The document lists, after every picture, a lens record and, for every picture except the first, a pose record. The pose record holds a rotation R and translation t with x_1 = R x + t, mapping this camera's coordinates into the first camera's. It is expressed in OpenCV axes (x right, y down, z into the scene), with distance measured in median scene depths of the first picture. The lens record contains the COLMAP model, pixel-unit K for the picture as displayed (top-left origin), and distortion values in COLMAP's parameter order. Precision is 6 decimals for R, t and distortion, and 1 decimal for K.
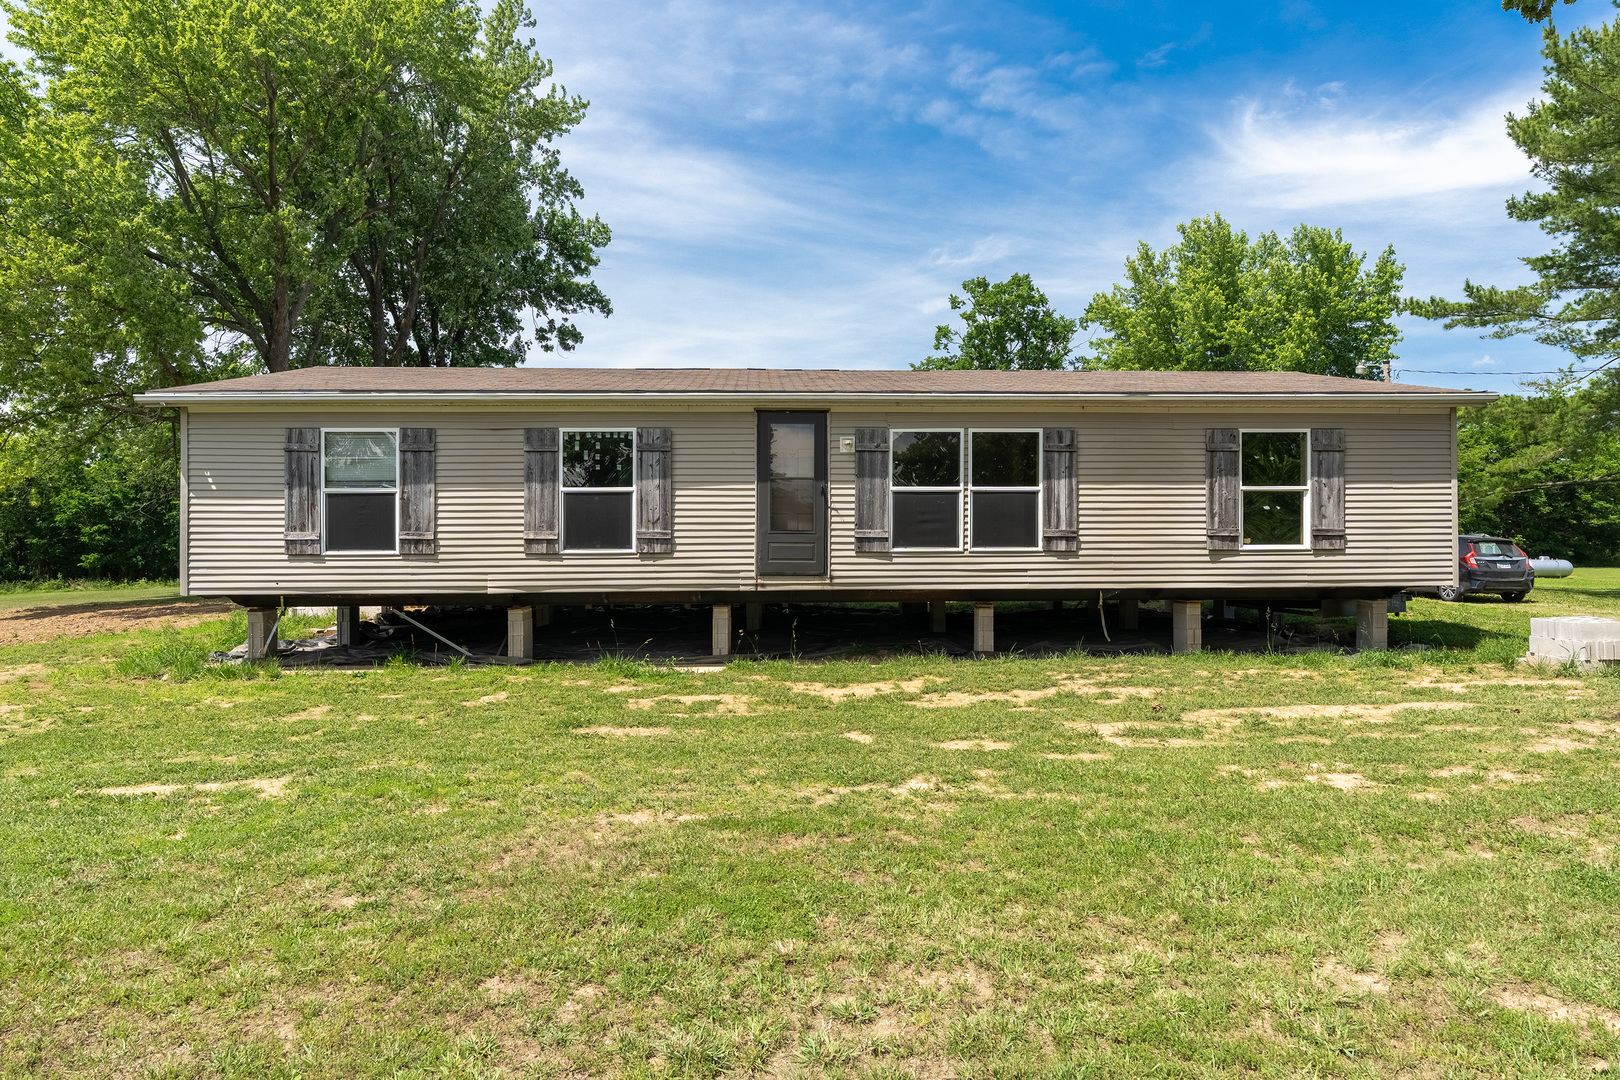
lens RADIAL K [[1006.3, 0, 811.3], [0, 1006.3, 549.9], [0, 0, 1]] dist [-0.007588, 0.001252]
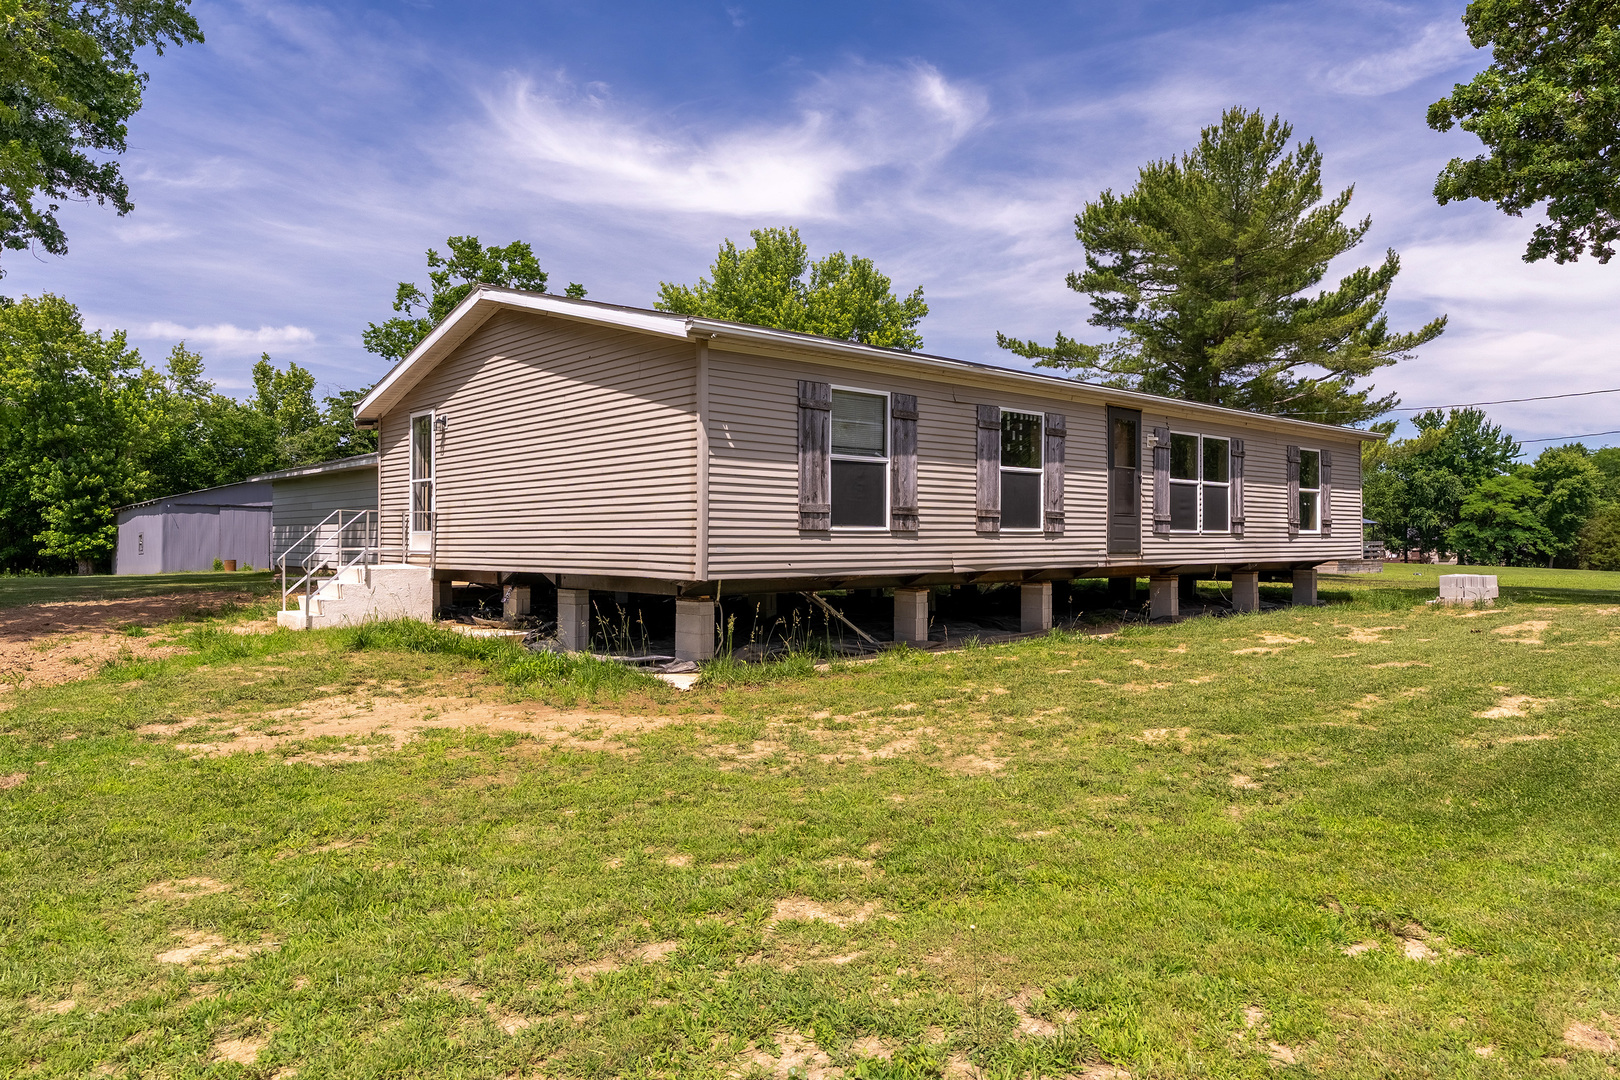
lens RADIAL K [[1051.7, 0, 808.6], [0, 1051.7, 537.1], [0, 0, 1]] dist [-0.002673, -0.000281]
pose [[0.780708, 0.006671, 0.624860, -1.027084], [-0.012830, 0.999903, 0.005355, 0.005610], [-0.624764, -0.012198, 0.780718, 0.294027]]
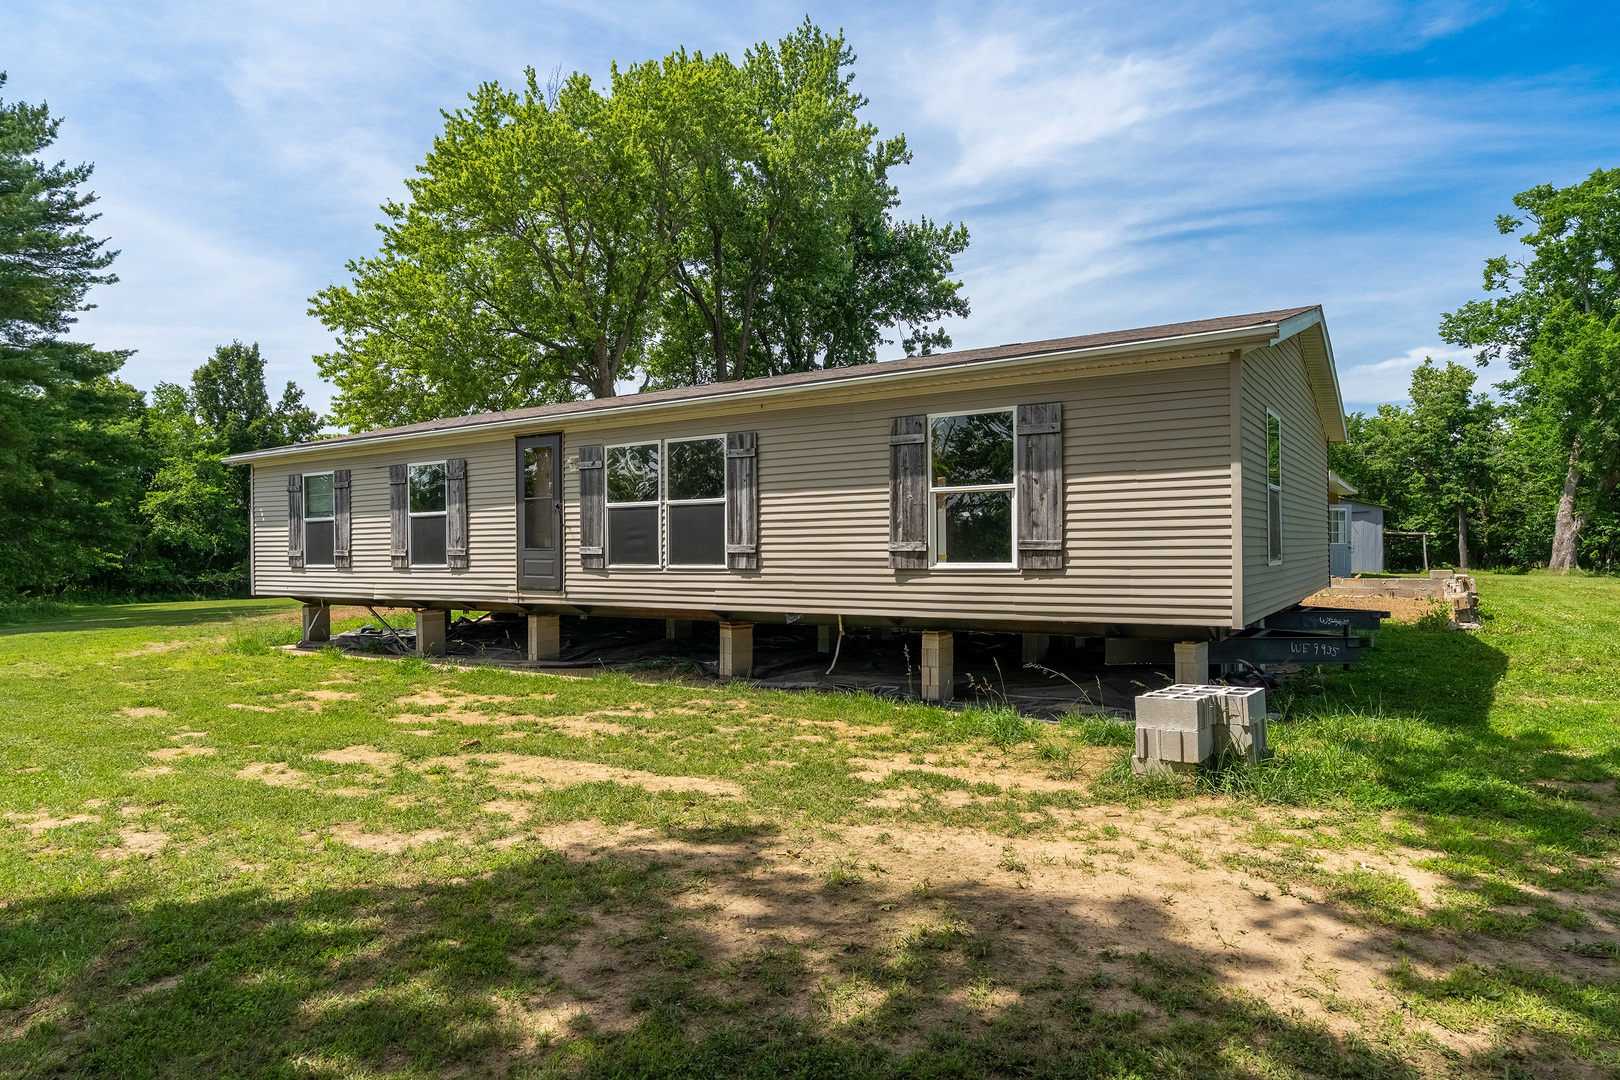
lens RADIAL K [[1006.3, 0, 807.4], [0, 1006.3, 539.8], [0, 0, 1]] dist [-0.007588, 0.001252]
pose [[0.793763, -0.008898, -0.608162, 0.842277], [0.005549, 0.999957, -0.007388, -0.018051], [0.608202, 0.002490, 0.793778, 0.326801]]
